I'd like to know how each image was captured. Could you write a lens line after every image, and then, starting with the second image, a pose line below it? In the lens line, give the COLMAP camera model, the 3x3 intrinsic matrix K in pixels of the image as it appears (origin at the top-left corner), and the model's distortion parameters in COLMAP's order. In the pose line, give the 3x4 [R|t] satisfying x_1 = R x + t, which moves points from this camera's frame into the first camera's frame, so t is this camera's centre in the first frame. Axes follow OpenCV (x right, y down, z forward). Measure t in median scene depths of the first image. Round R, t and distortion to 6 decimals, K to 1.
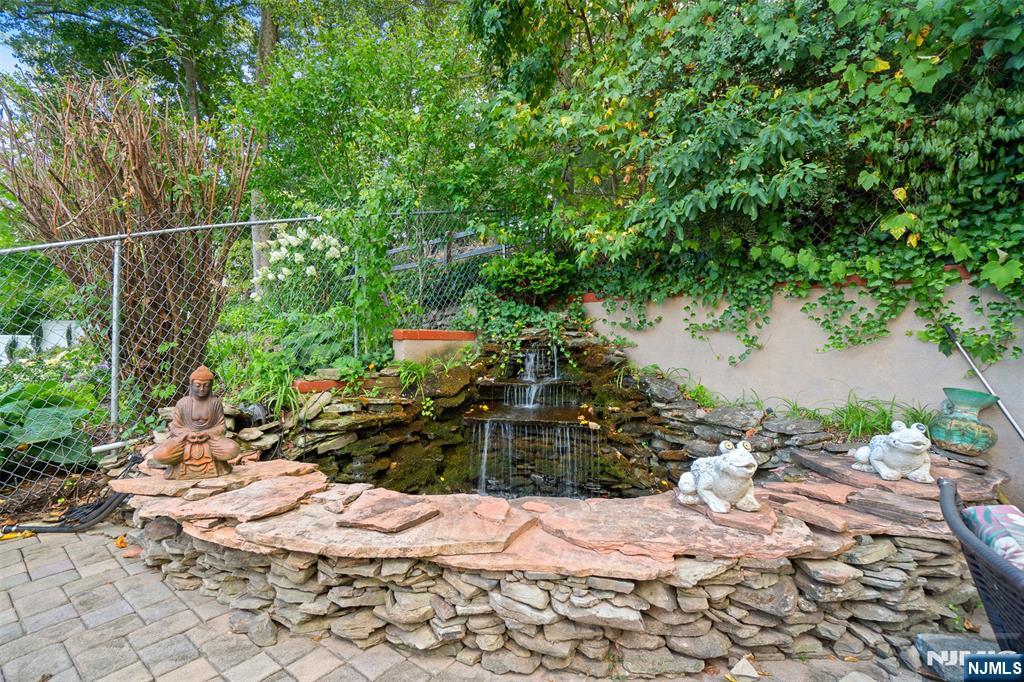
lens RADIAL K [[454.4, 0, 512.0], [0, 454.4, 341.0], [0, 0, 1]] dist [-0.060477, 0.024035]
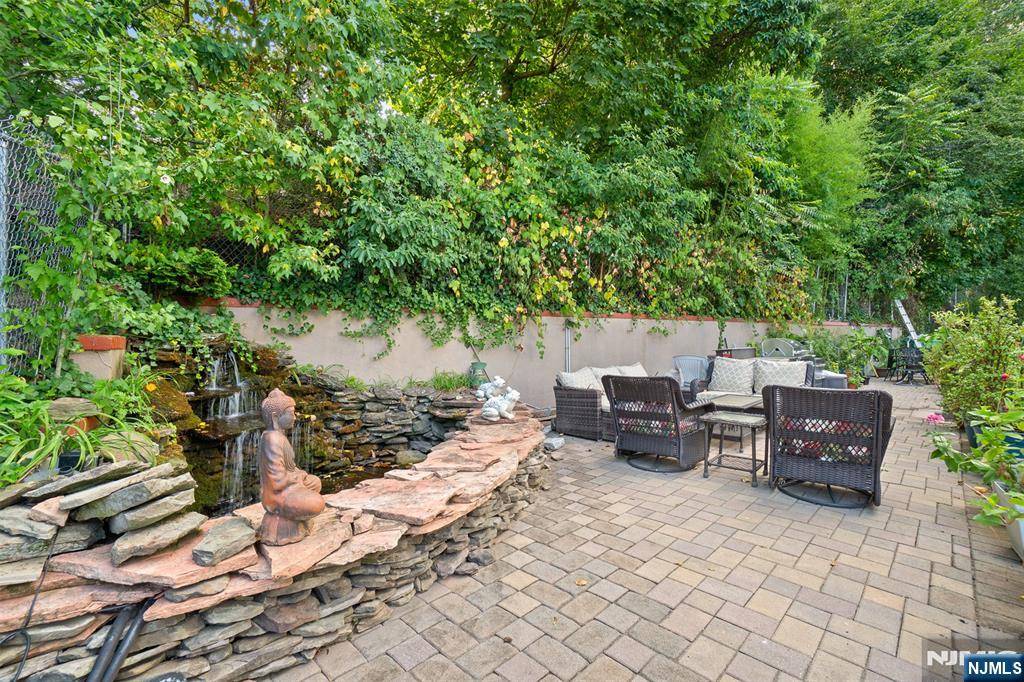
lens RADIAL K [[454.2, 0, 514.2], [0, 454.2, 343.5], [0, 0, 1]] dist [-0.002708, -0.000189]
pose [[0.131878, -0.017053, 0.991119, -1.184436], [0.011147, 0.999814, 0.015719, -0.021989], [-0.991203, 0.008975, 0.132043, 0.432864]]
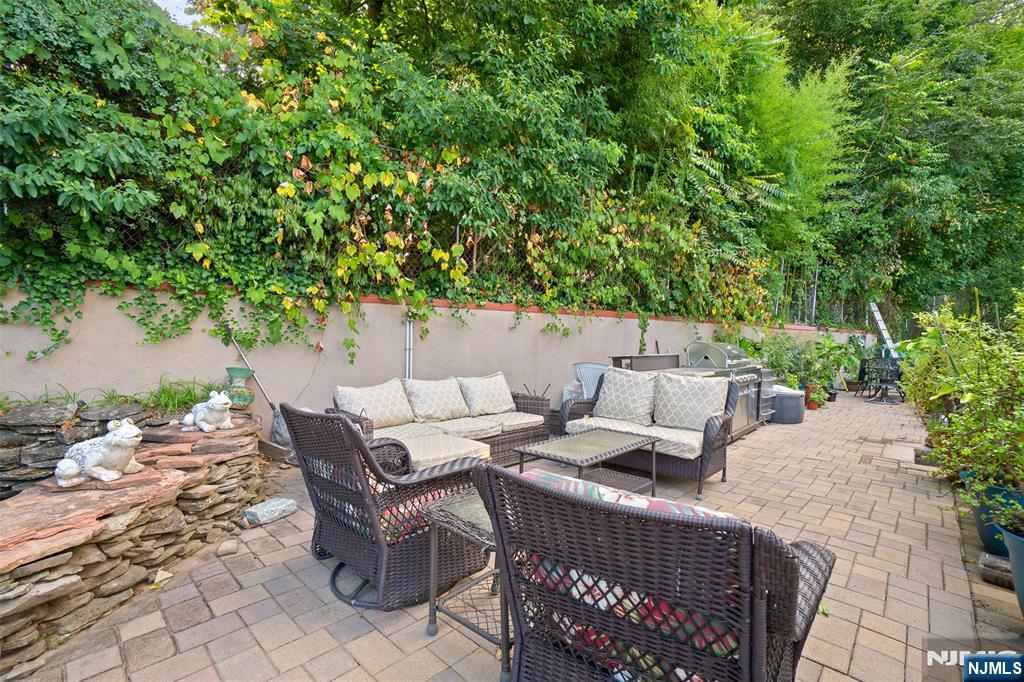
lens RADIAL K [[446.6, 0, 507.5], [0, 446.6, 350.6], [0, 0, 1]] dist [-0.023730, 0.000730]
pose [[0.126463, -0.028435, 0.991564, -0.355925], [-0.010330, 0.999497, 0.029980, -0.005957], [-0.991917, -0.014035, 0.126106, -0.124727]]
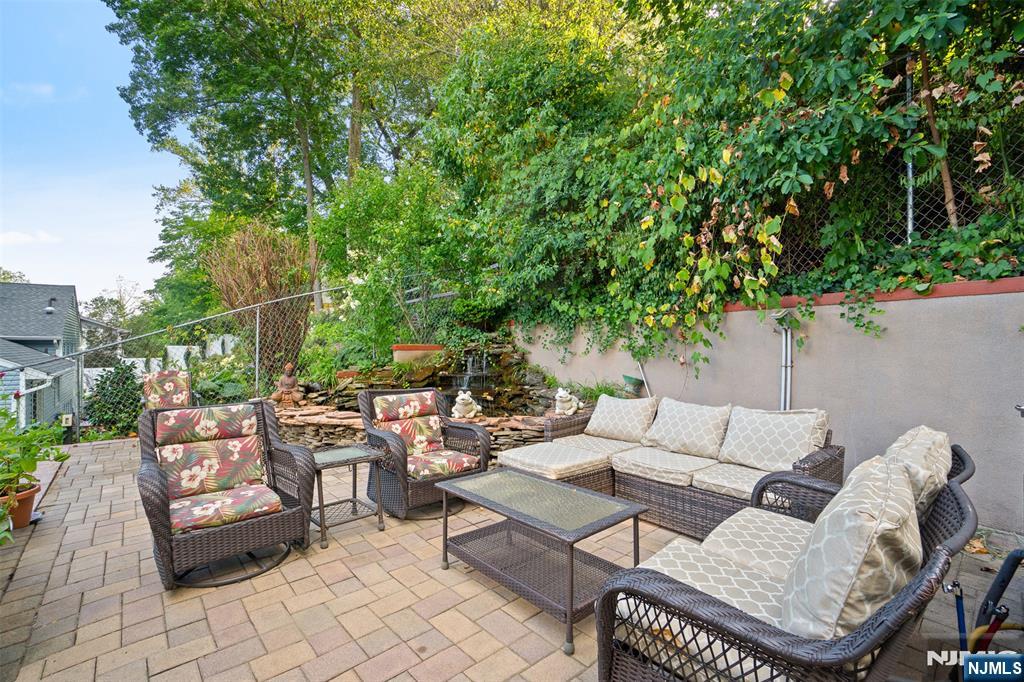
lens RADIAL K [[454.4, 0, 512.0], [0, 454.4, 341.0], [0, 0, 1]] dist [-0.060477, 0.024035]
pose [[0.978424, -0.011451, -0.206291, 0.836464], [0.009005, 0.999878, -0.012794, -0.018710], [0.206412, 0.010660, 0.978407, -0.962070]]
